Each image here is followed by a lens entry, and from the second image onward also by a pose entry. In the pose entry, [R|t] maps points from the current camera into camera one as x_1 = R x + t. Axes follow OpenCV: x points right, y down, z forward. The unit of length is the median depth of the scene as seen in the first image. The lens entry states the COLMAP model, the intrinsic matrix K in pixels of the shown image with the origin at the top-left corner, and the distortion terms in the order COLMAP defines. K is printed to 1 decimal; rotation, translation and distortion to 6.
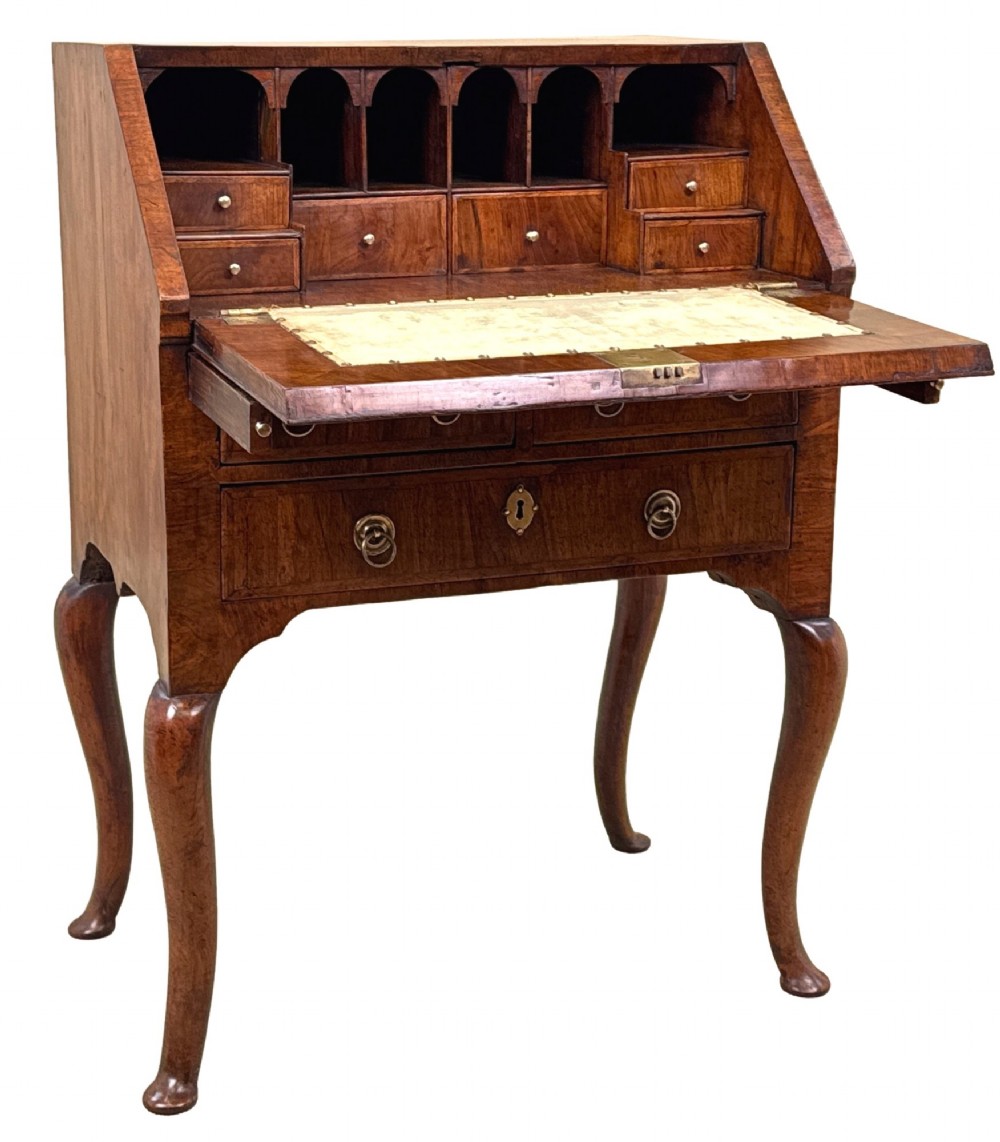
lens RADIAL K [[2239.7, 0, 433.4], [0, 2239.7, 468.7], [0, 0, 1]] dist [0.216102, -2.122035]
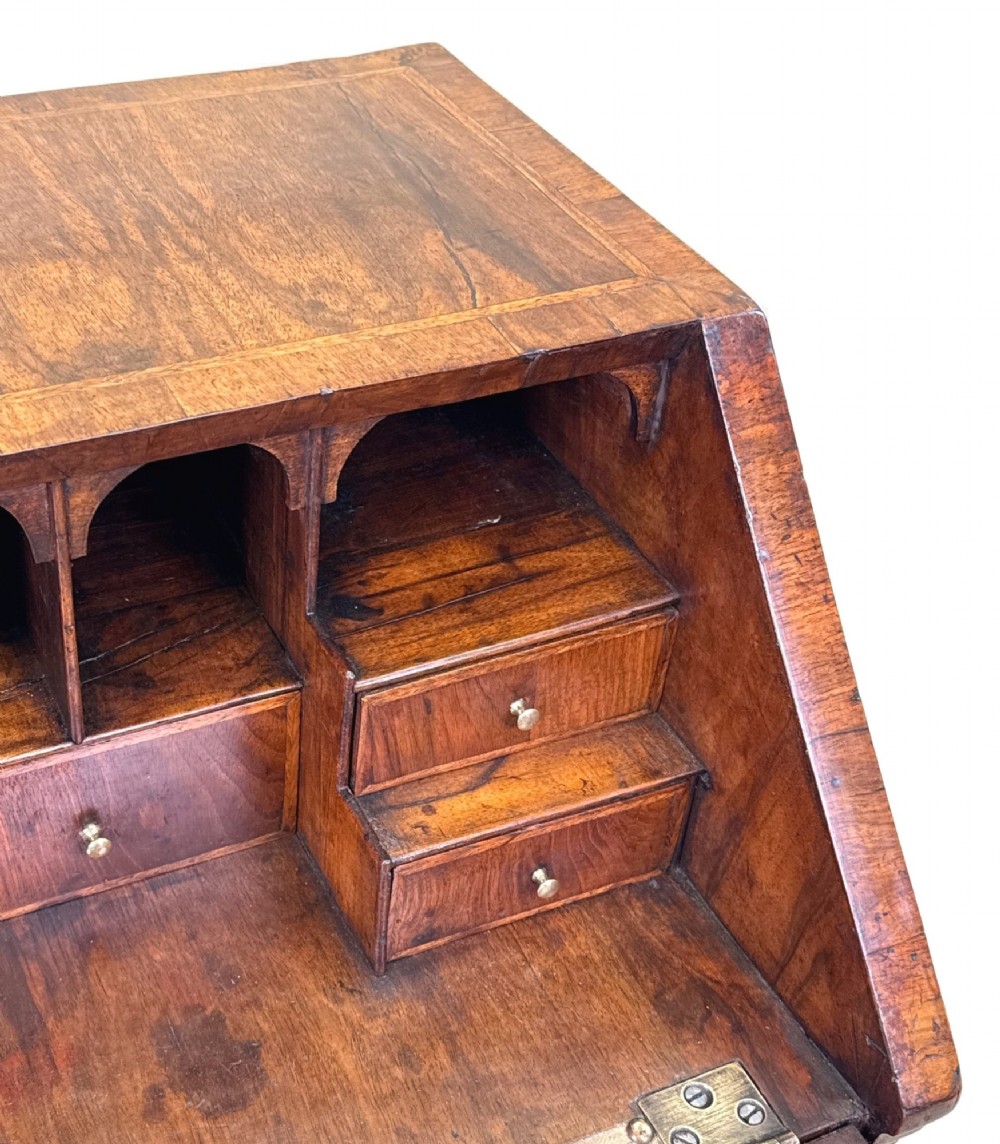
lens RADIAL K [[1629.0, 0, 360.2], [0, 1629.0, 570.5], [0, 0, 1]] dist [0.170406, -0.409817]
pose [[0.997770, 0.006650, 0.066411, 0.070339], [-0.034983, 0.899503, 0.435512, -0.267873], [-0.056841, -0.436864, 0.897730, 0.777607]]
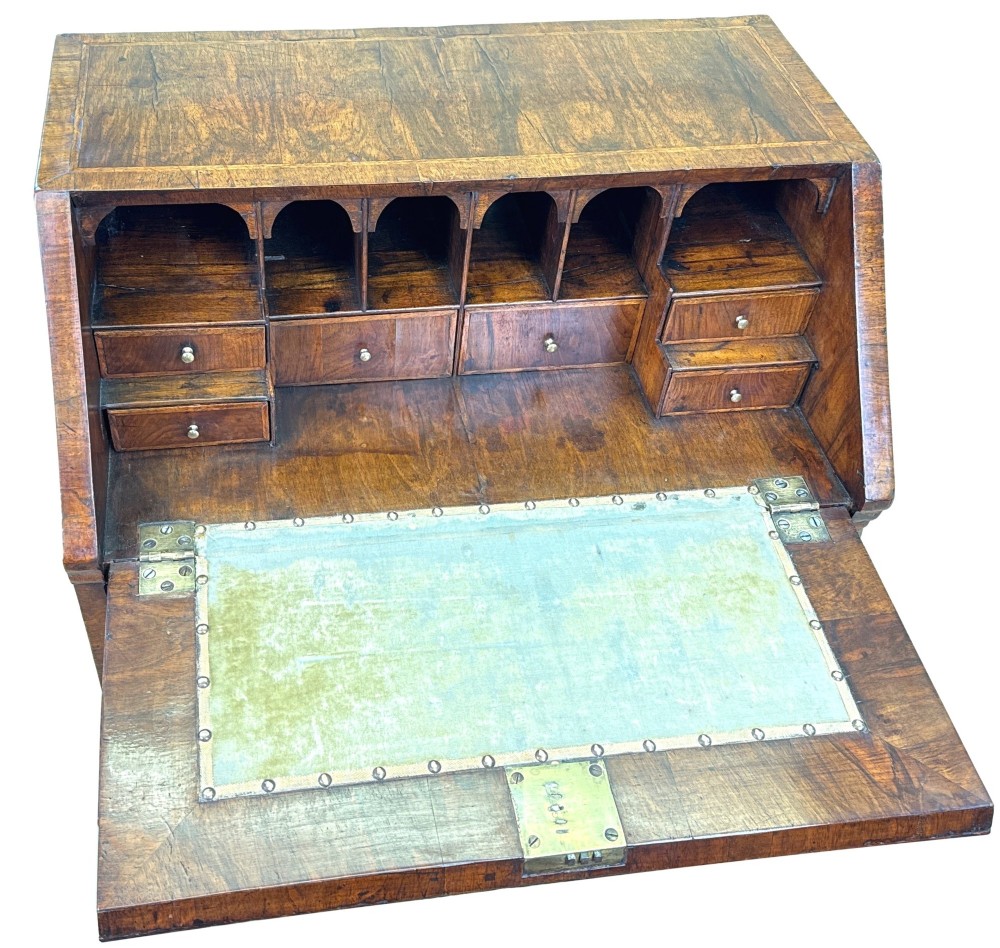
lens RADIAL K [[1201.1, 0, 395.3], [0, 1201.1, 464.0], [0, 0, 1]] dist [0.205061, -0.545274]
pose [[0.974461, 0.189081, -0.121136, 0.051538], [-0.092223, 0.828830, 0.551847, -0.334811], [0.204744, -0.526582, 0.825100, 0.555554]]
